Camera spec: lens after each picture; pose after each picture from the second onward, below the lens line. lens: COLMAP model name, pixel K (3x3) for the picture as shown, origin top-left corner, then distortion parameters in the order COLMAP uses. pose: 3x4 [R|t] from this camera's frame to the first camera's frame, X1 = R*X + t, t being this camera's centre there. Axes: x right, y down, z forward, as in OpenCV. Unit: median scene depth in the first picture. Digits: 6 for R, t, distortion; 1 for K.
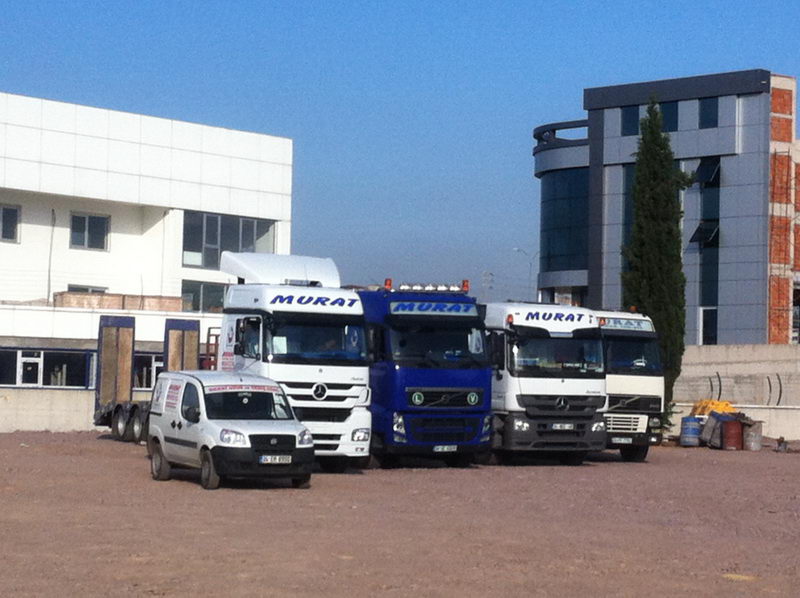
lens RADIAL K [[2116.5, 0, 400.0], [0, 2116.5, 299.0], [0, 0, 1]] dist [0.025057, 0.068679]
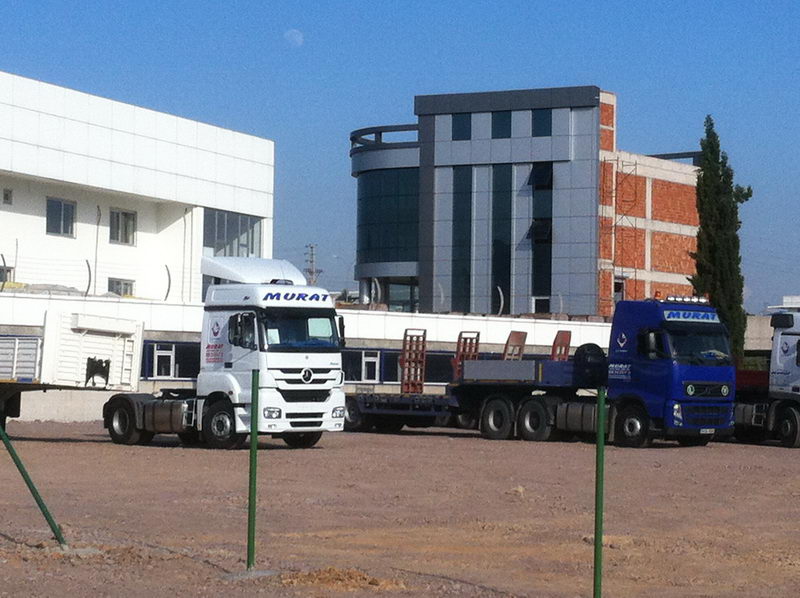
lens RADIAL K [[2006.3, 0, 400.0], [0, 2006.3, 299.0], [0, 0, 1]] dist [0.088752, 1.017195]
pose [[0.952917, 0.004672, 0.303195, -0.414036], [-0.008820, 0.999885, 0.012311, -0.012796], [-0.303103, -0.014405, 0.952849, 0.024900]]
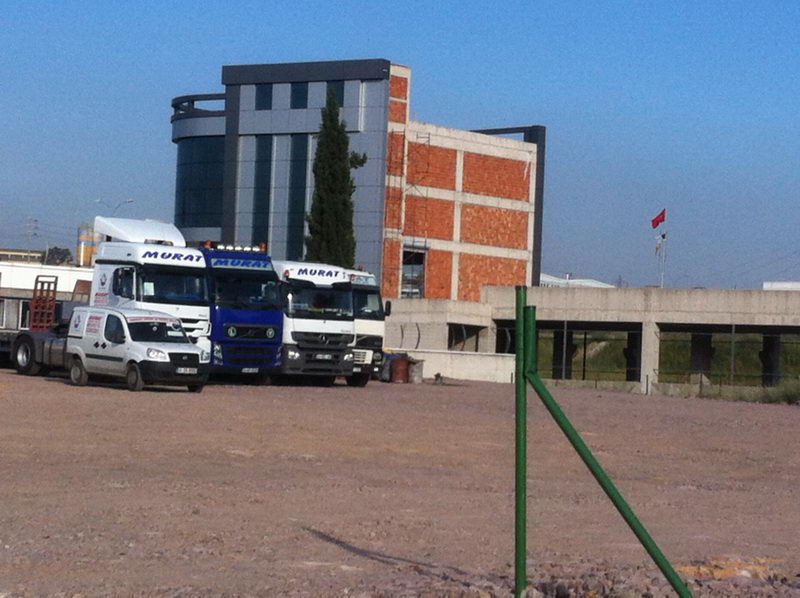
lens RADIAL K [[2116.5, 0, 400.0], [0, 2116.5, 299.0], [0, 0, 1]] dist [0.025057, 0.068679]
pose [[0.974000, 0.027611, 0.224858, -0.124552], [-0.032893, 0.999263, 0.019776, -0.002082], [-0.224146, -0.026658, 0.974191, -0.206508]]
